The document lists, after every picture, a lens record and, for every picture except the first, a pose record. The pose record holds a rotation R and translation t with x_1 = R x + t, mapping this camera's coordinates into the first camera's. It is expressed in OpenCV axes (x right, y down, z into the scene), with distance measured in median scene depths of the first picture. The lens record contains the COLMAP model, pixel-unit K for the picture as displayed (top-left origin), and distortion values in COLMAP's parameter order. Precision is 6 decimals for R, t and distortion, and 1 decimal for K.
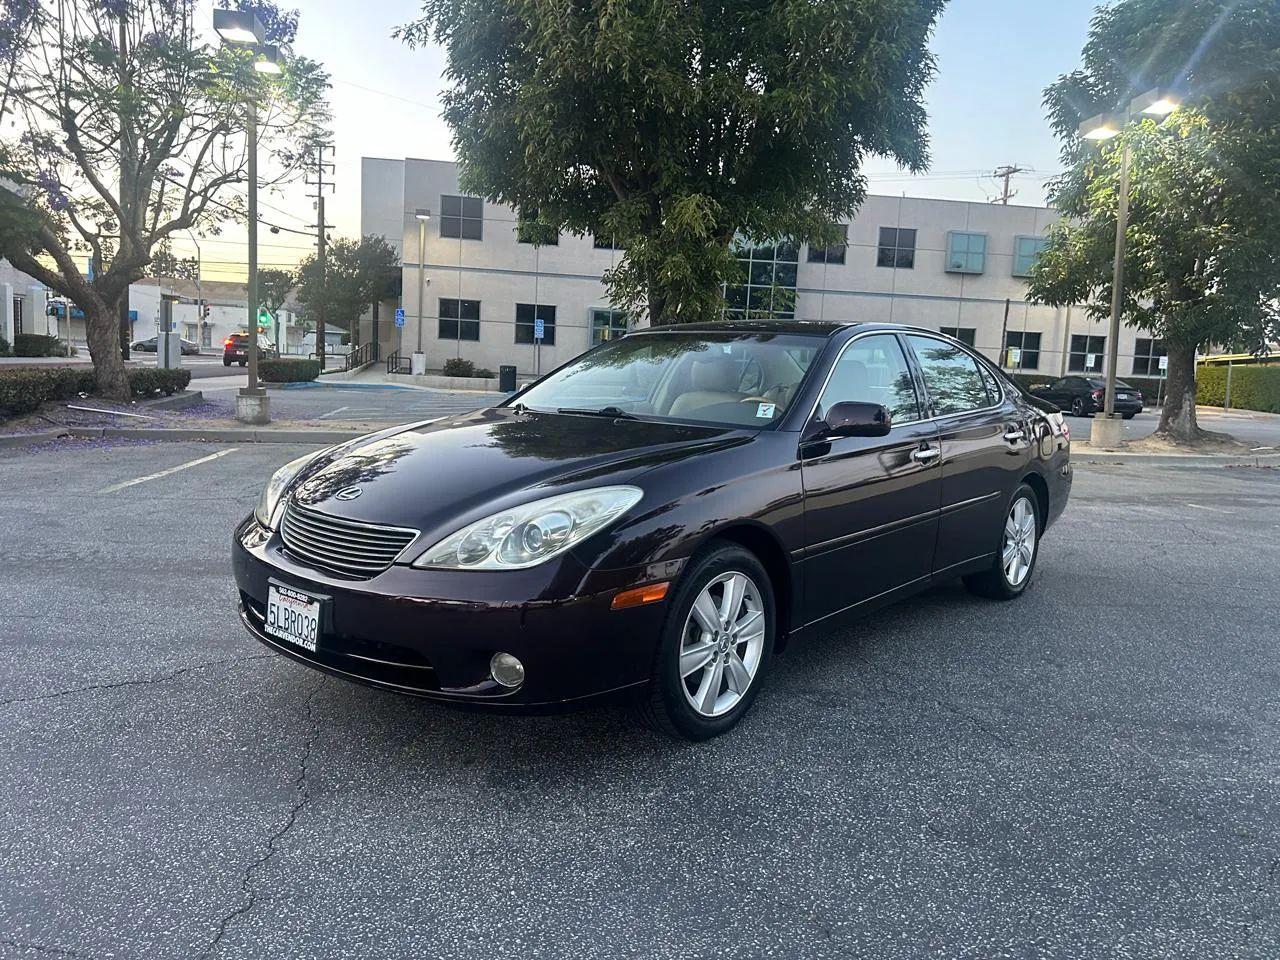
lens RADIAL K [[976.9, 0, 638.9], [0, 976.9, 467.0], [0, 0, 1]] dist [0.025082, -0.004470]
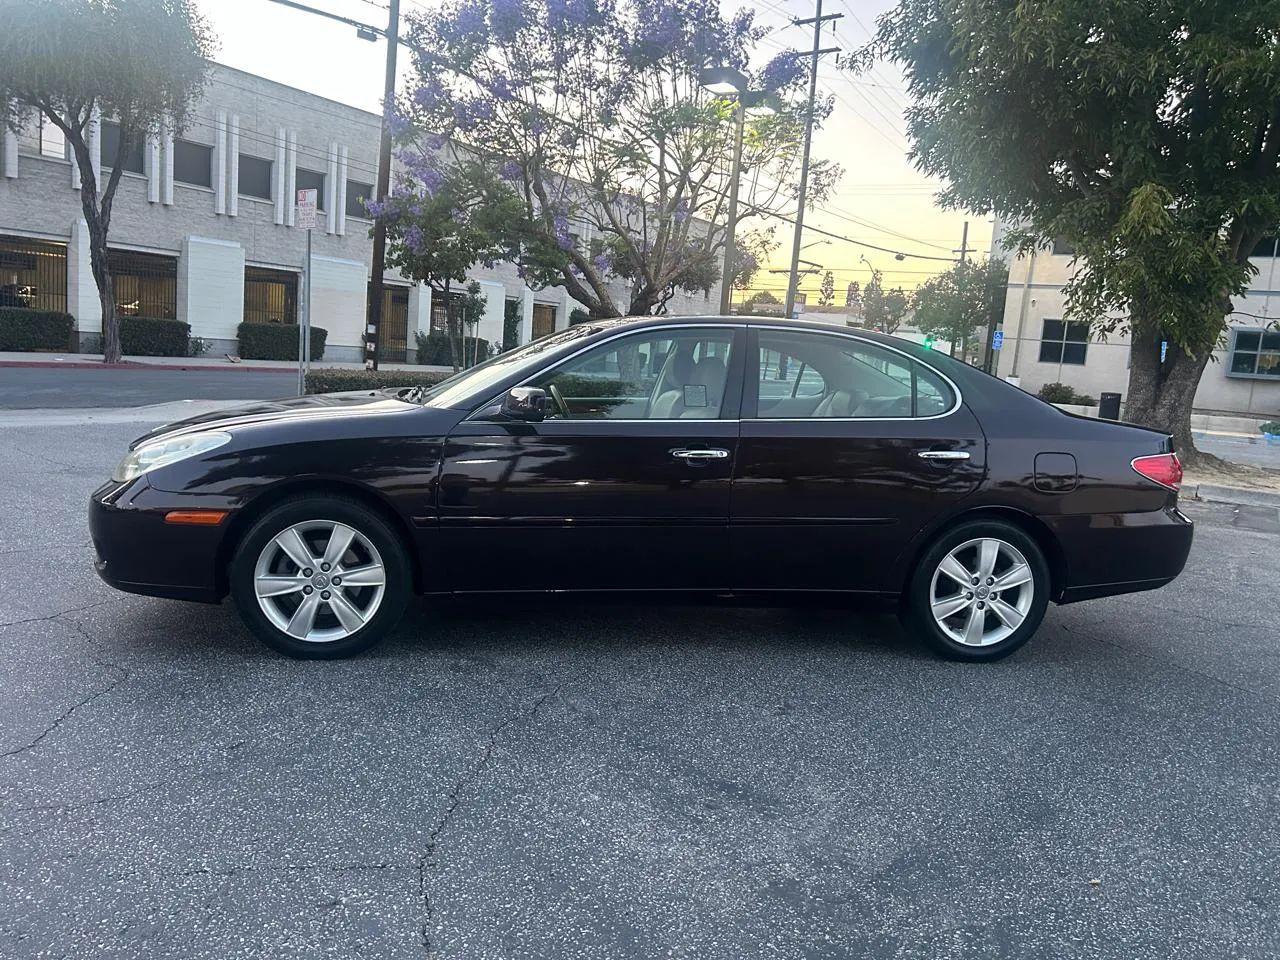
lens RADIAL K [[976.9, 0, 638.9], [0, 976.9, 467.0], [0, 0, 1]] dist [0.025082, -0.004470]
pose [[0.757276, 0.085885, -0.647423, 0.124550], [-0.103551, 0.994565, 0.010814, -0.000888], [0.644833, 0.058852, 0.762054, 0.037848]]
